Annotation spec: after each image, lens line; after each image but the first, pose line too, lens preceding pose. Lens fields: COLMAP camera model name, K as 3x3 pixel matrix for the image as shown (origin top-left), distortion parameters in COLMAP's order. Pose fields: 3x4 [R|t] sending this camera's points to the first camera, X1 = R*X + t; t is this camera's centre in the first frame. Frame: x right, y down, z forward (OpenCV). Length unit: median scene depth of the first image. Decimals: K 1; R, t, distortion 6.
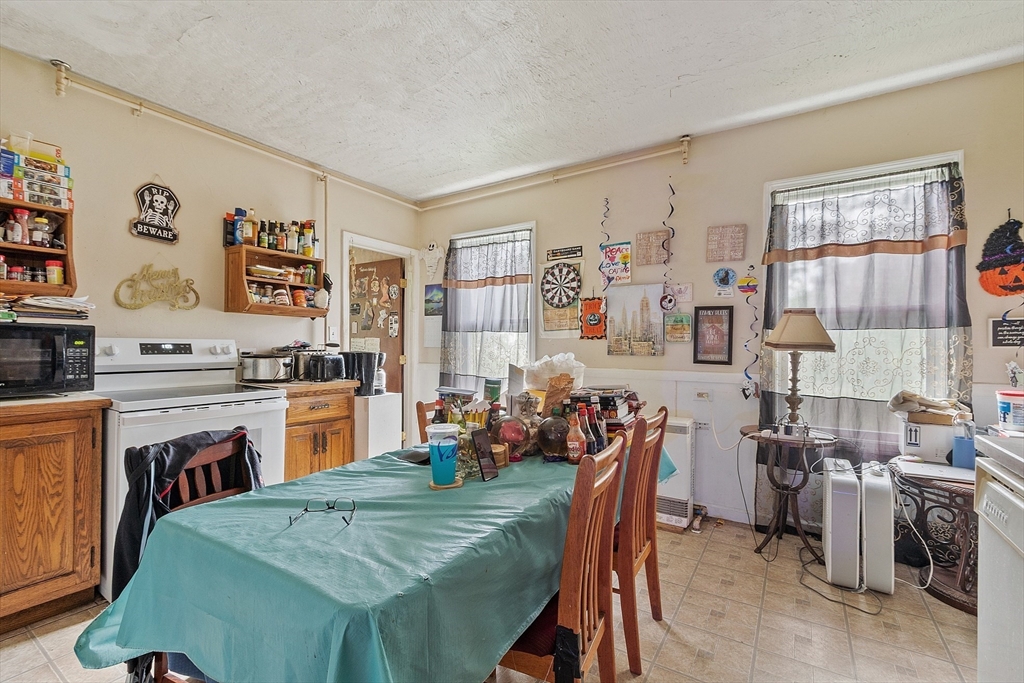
lens RADIAL K [[460.3, 0, 487.3], [0, 460.3, 346.2], [0, 0, 1]] dist [0.005127, 0.000668]
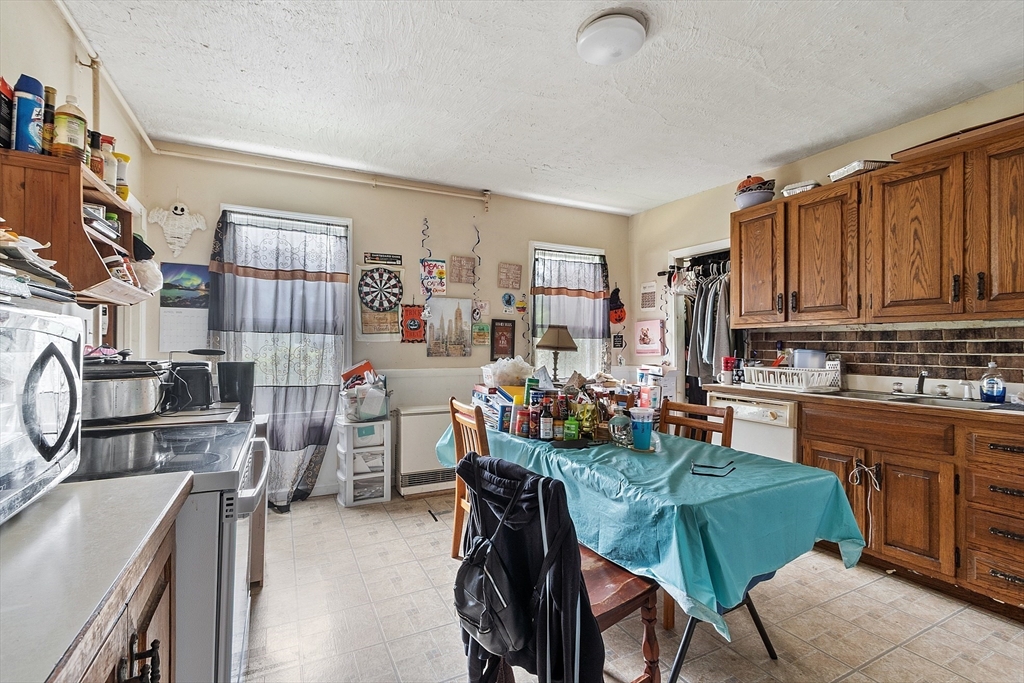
lens RADIAL K [[460.3, 0, 510.1], [0, 460.3, 341.2], [0, 0, 1]] dist [0.005127, 0.000668]
pose [[0.480716, 0.002975, 0.876871, -0.612192], [0.002917, 0.999983, -0.004991, -0.012332], [-0.876871, 0.004957, 0.480699, 0.264898]]
